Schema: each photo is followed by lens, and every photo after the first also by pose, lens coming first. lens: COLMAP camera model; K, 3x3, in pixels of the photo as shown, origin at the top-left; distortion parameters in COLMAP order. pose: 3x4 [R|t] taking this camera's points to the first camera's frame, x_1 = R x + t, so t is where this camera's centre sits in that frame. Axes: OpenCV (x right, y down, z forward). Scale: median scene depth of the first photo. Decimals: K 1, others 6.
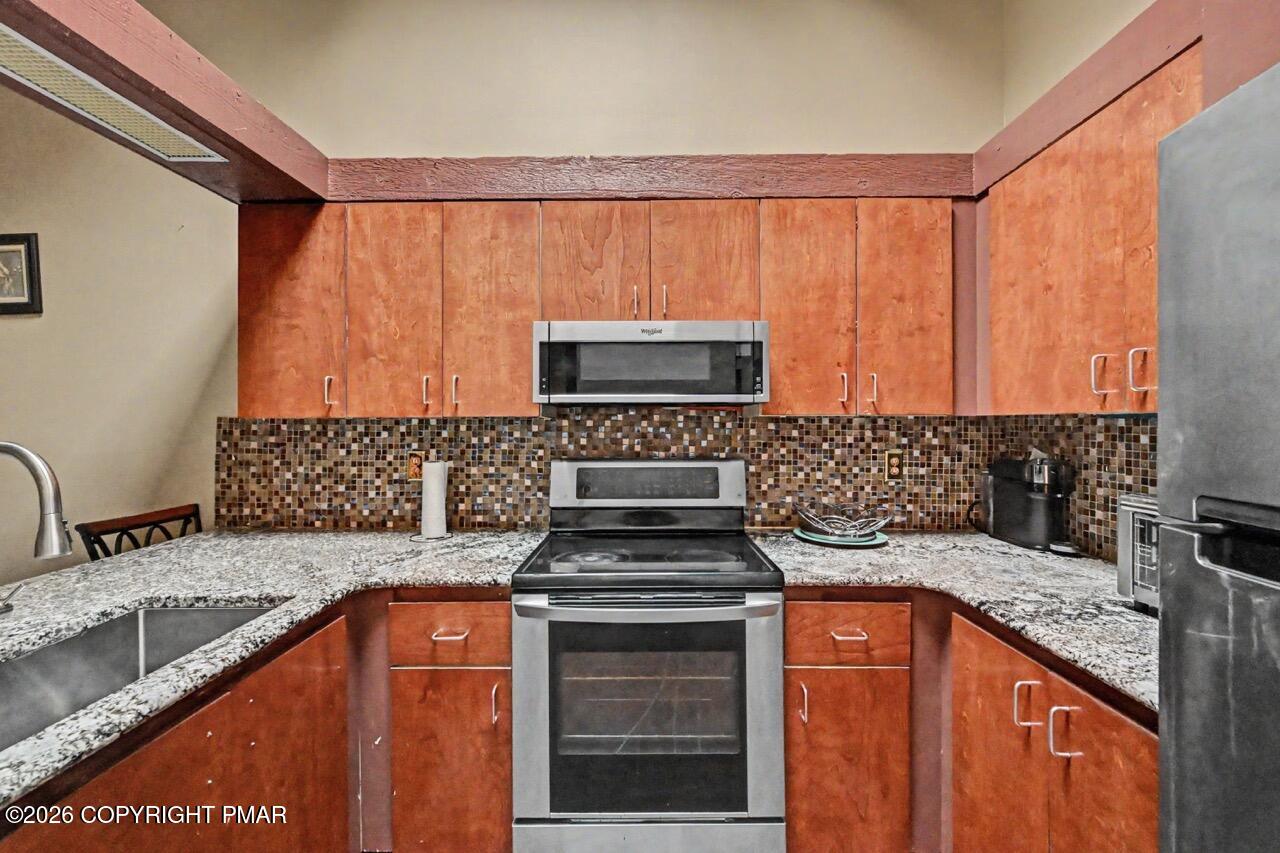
lens RADIAL K [[510.5, 0, 644.6], [0, 510.5, 422.9], [0, 0, 1]] dist [-0.002244, 0.000070]
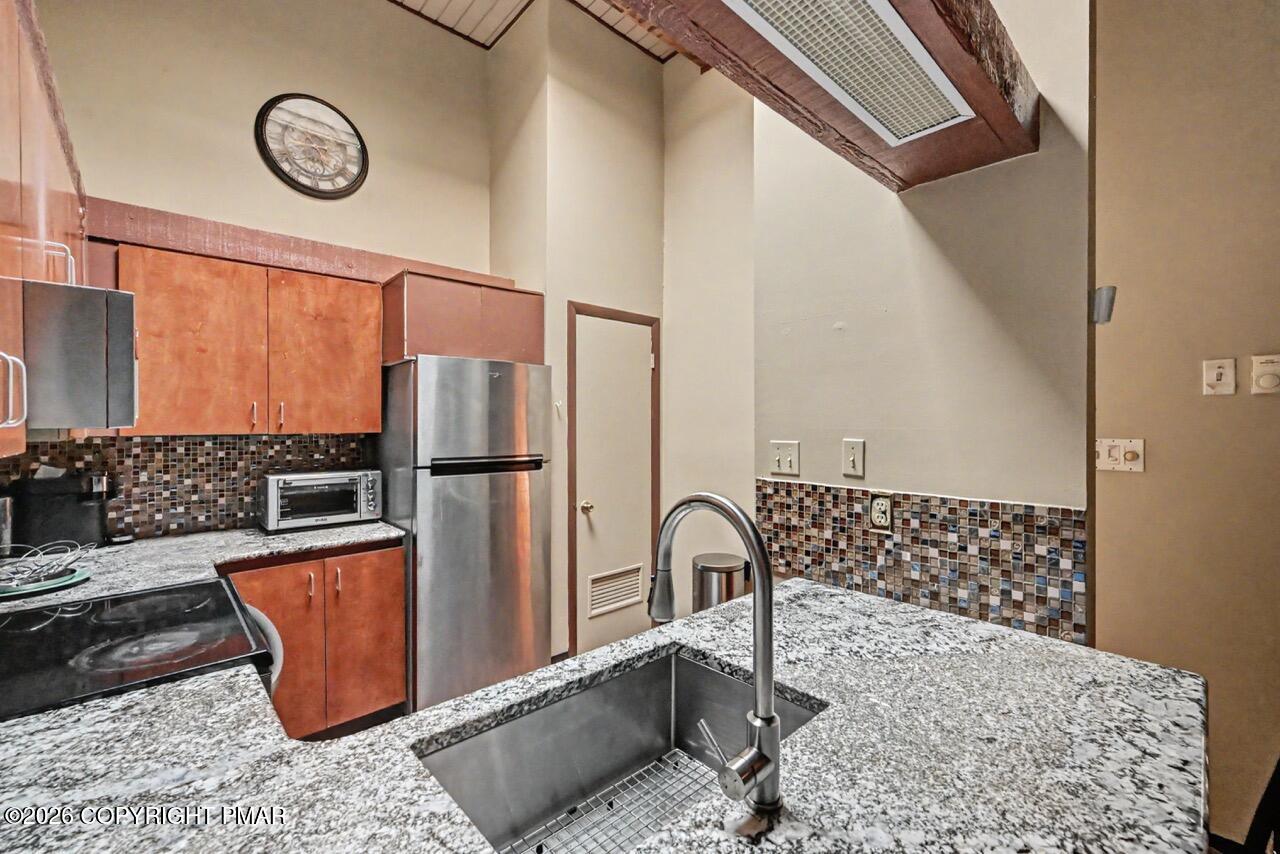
lens RADIAL K [[534.3, 0, 645.0], [0, 534.3, 424.9], [0, 0, 1]] dist [-0.008152, 0.002915]
pose [[-0.689769, -0.001385, 0.724028, -1.000126], [0.002108, 0.999990, 0.003921, -0.040299], [-0.724027, 0.004230, -0.689759, 0.914723]]
